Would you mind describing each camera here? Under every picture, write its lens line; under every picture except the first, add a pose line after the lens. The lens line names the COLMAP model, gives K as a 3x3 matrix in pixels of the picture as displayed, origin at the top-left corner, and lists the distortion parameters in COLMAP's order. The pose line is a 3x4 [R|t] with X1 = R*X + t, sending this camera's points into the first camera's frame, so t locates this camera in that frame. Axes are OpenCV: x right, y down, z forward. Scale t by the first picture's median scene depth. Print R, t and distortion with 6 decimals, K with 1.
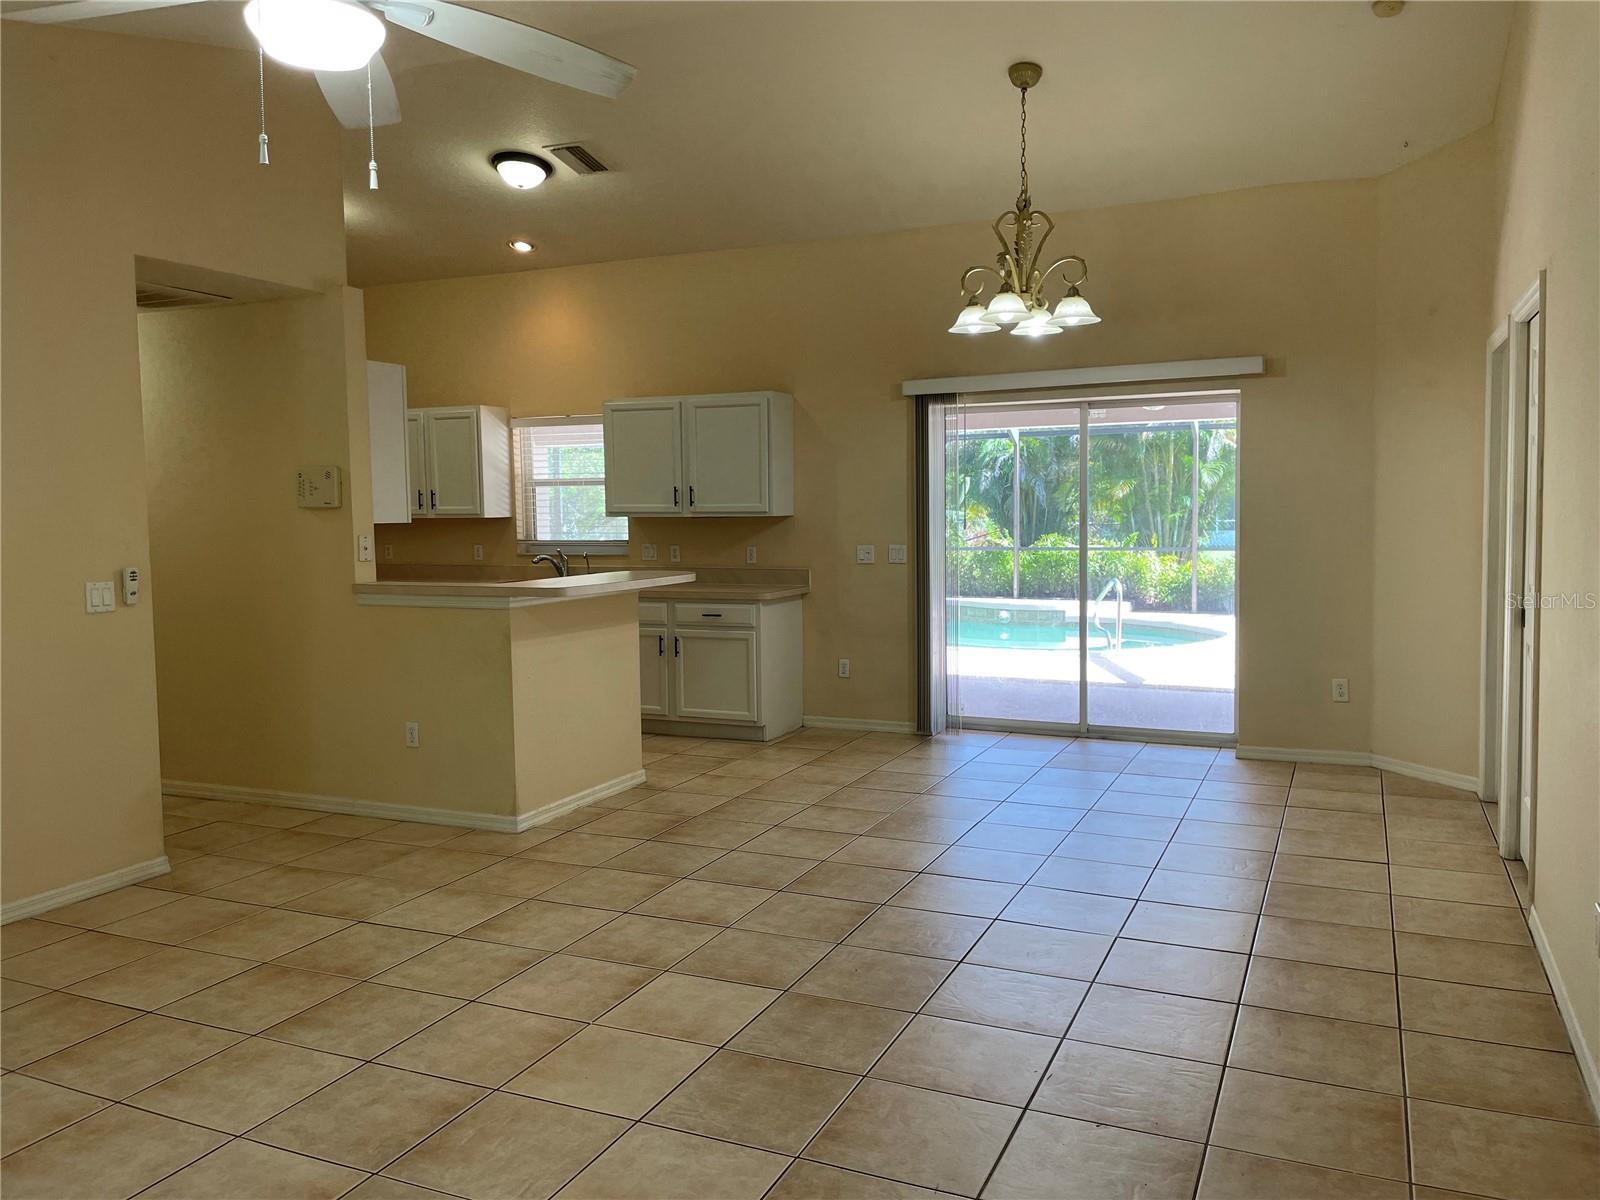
lens RADIAL K [[1225.9, 0, 805.1], [0, 1225.9, 615.6], [0, 0, 1]] dist [0.117926, -0.167617]
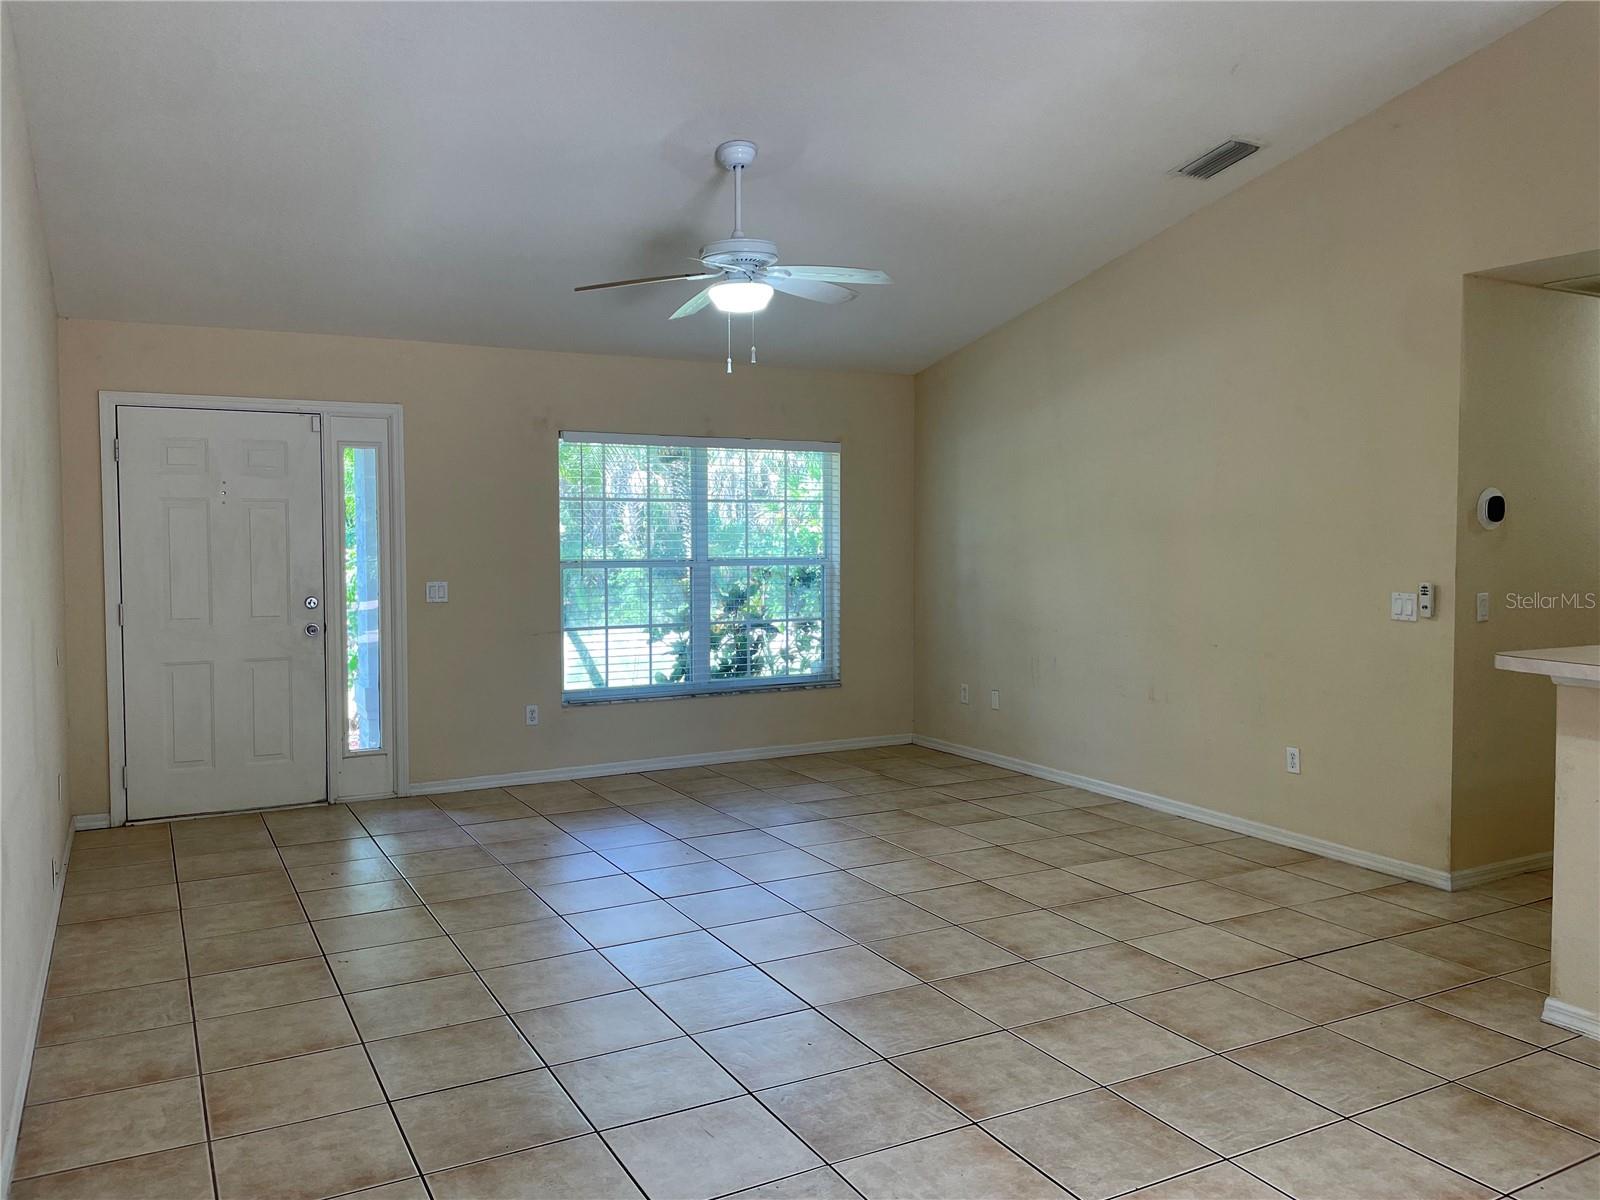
lens RADIAL K [[1225.9, 0, 805.1], [0, 1225.9, 615.6], [0, 0, 1]] dist [0.117926, -0.167617]
pose [[-0.614495, 0.070722, -0.785744, 0.665833], [-0.061215, 0.988697, 0.136862, -0.135240], [0.786542, 0.132200, -0.603220, 1.358004]]
